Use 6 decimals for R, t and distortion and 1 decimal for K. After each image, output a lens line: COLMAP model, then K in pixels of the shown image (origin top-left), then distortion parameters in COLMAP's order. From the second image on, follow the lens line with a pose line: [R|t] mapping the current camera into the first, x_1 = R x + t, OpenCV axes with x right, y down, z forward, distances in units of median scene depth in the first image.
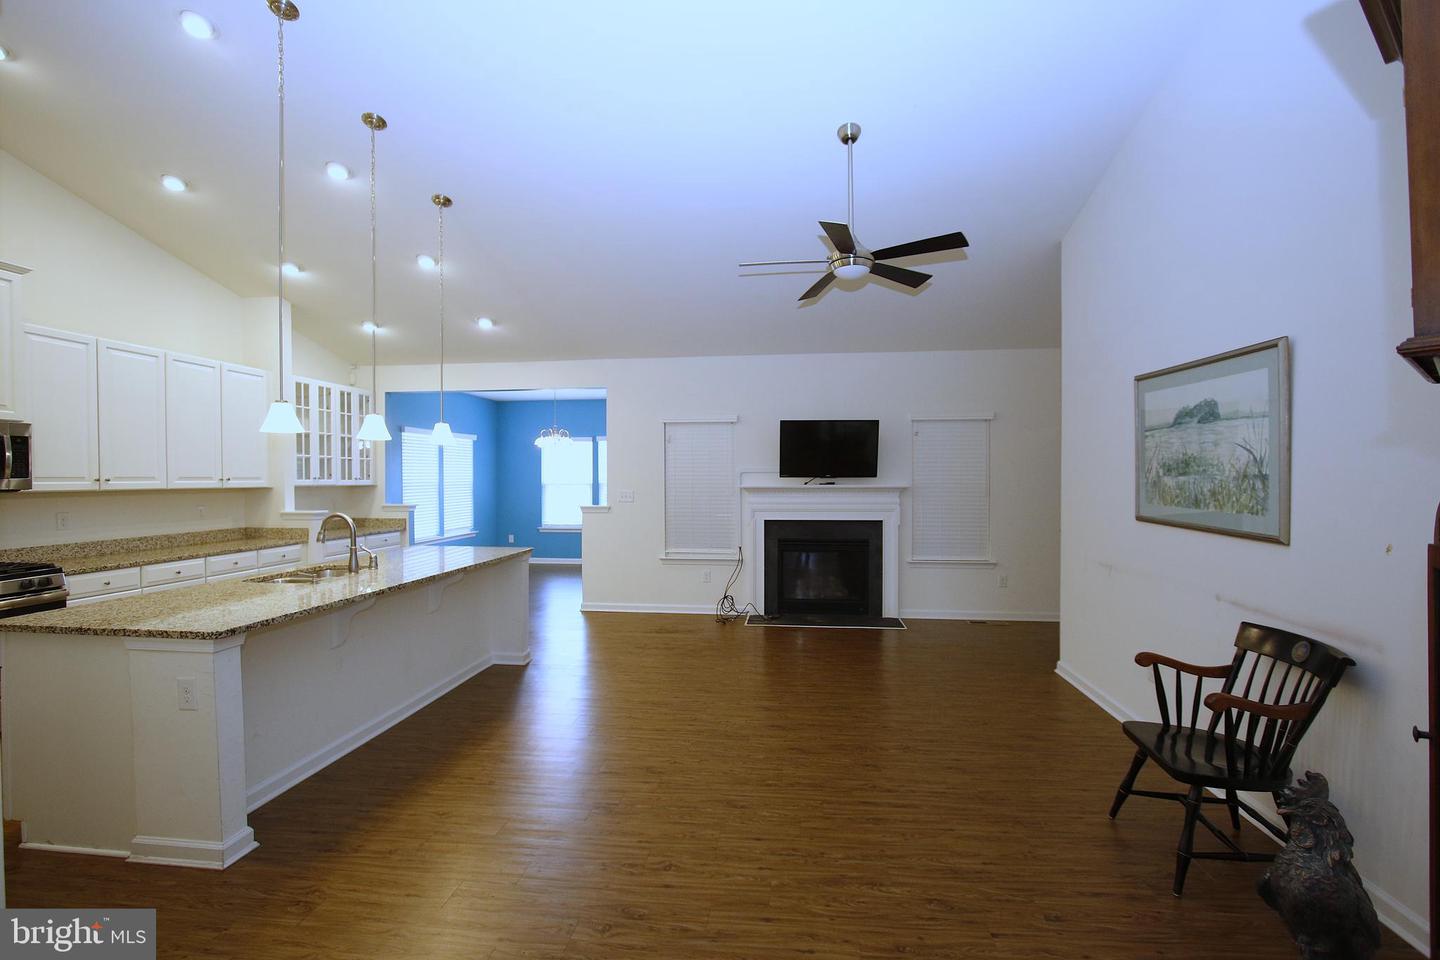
lens RADIAL K [[656.5, 0, 715.1], [0, 656.5, 485.4], [0, 0, 1]] dist [-0.014025, 0.001567]
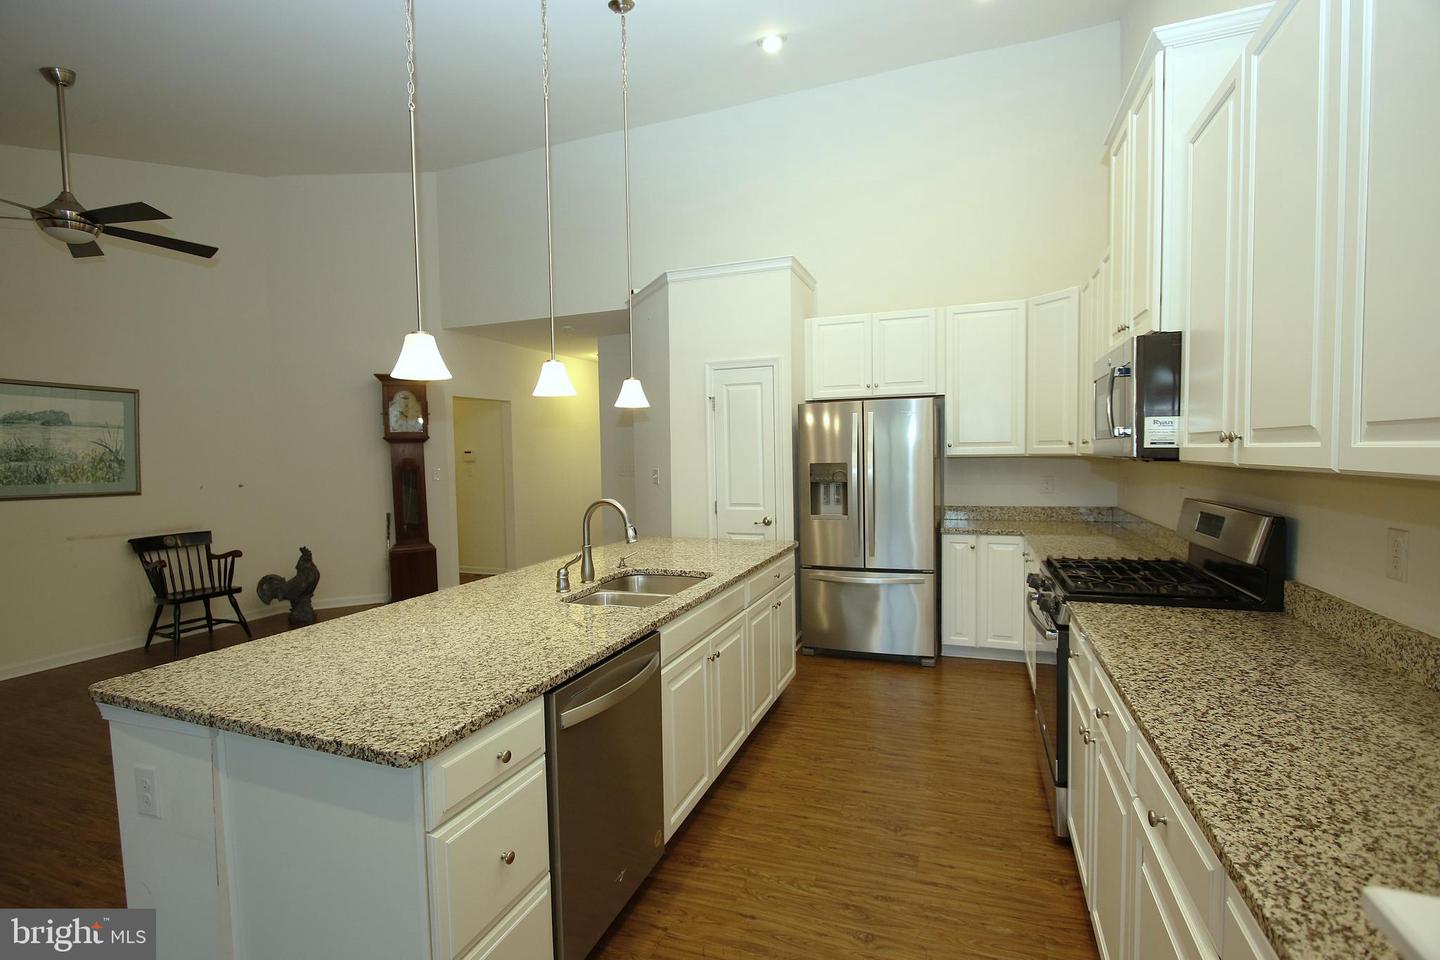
lens RADIAL K [[656.5, 0, 715.1], [0, 656.5, 485.4], [0, 0, 1]] dist [-0.014025, 0.001567]
pose [[-0.970630, 0.007597, 0.240457, -0.678824], [0.023261, 0.997782, 0.062372, -0.010412], [-0.239450, 0.066133, -0.968654, 1.306575]]
